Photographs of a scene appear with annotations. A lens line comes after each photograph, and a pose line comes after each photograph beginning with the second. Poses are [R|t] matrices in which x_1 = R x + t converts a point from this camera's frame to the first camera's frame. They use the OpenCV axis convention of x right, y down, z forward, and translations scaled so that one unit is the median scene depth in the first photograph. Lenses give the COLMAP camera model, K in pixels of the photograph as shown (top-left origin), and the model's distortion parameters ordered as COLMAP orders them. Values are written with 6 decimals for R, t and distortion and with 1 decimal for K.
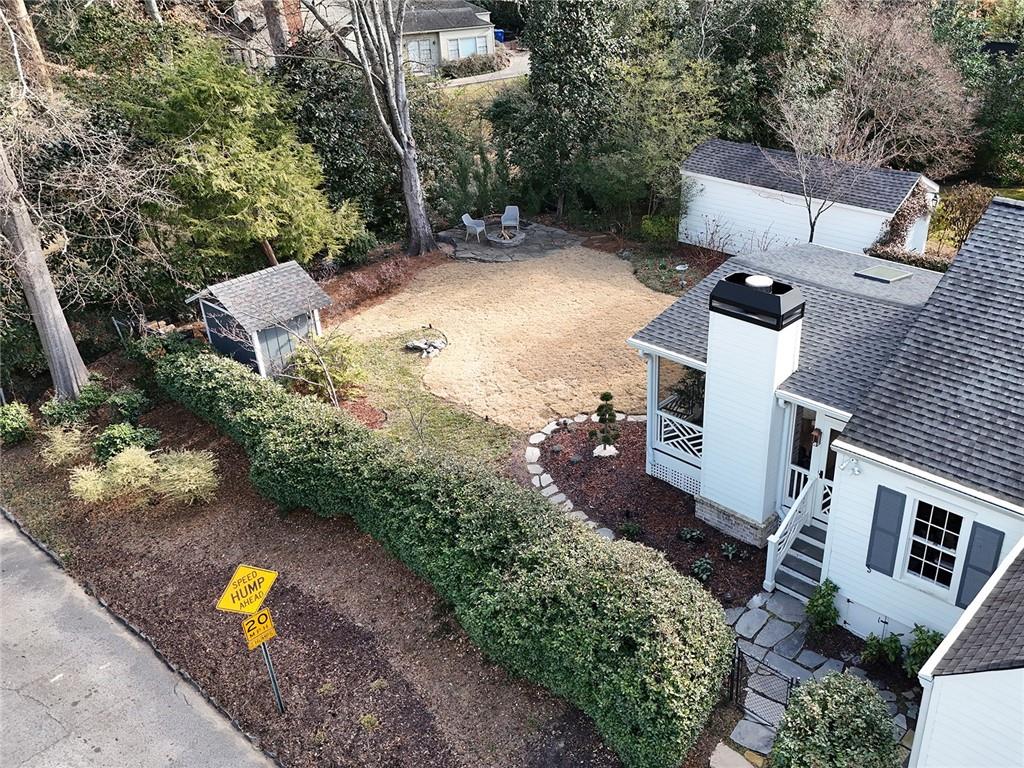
lens RADIAL K [[888.3, 0, 601.8], [0, 888.3, 388.0], [0, 0, 1]] dist [0.068902, -0.013272]
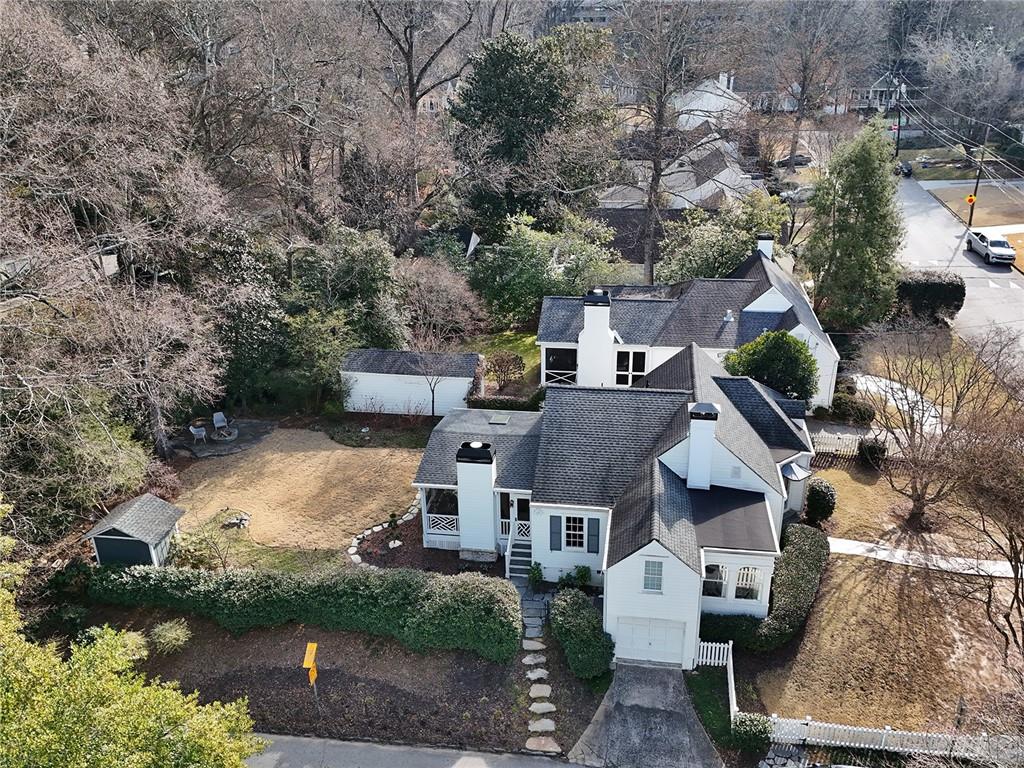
lens RADIAL K [[811.7, 0, 512.0], [0, 811.7, 384.0], [0, 0, 1]] dist [0.064073, -0.001032]
pose [[0.851120, -0.216412, 0.478288, -0.573773], [0.260941, 0.964956, -0.027731, -0.153247], [-0.455526, 0.148408, 0.877765, -0.722192]]
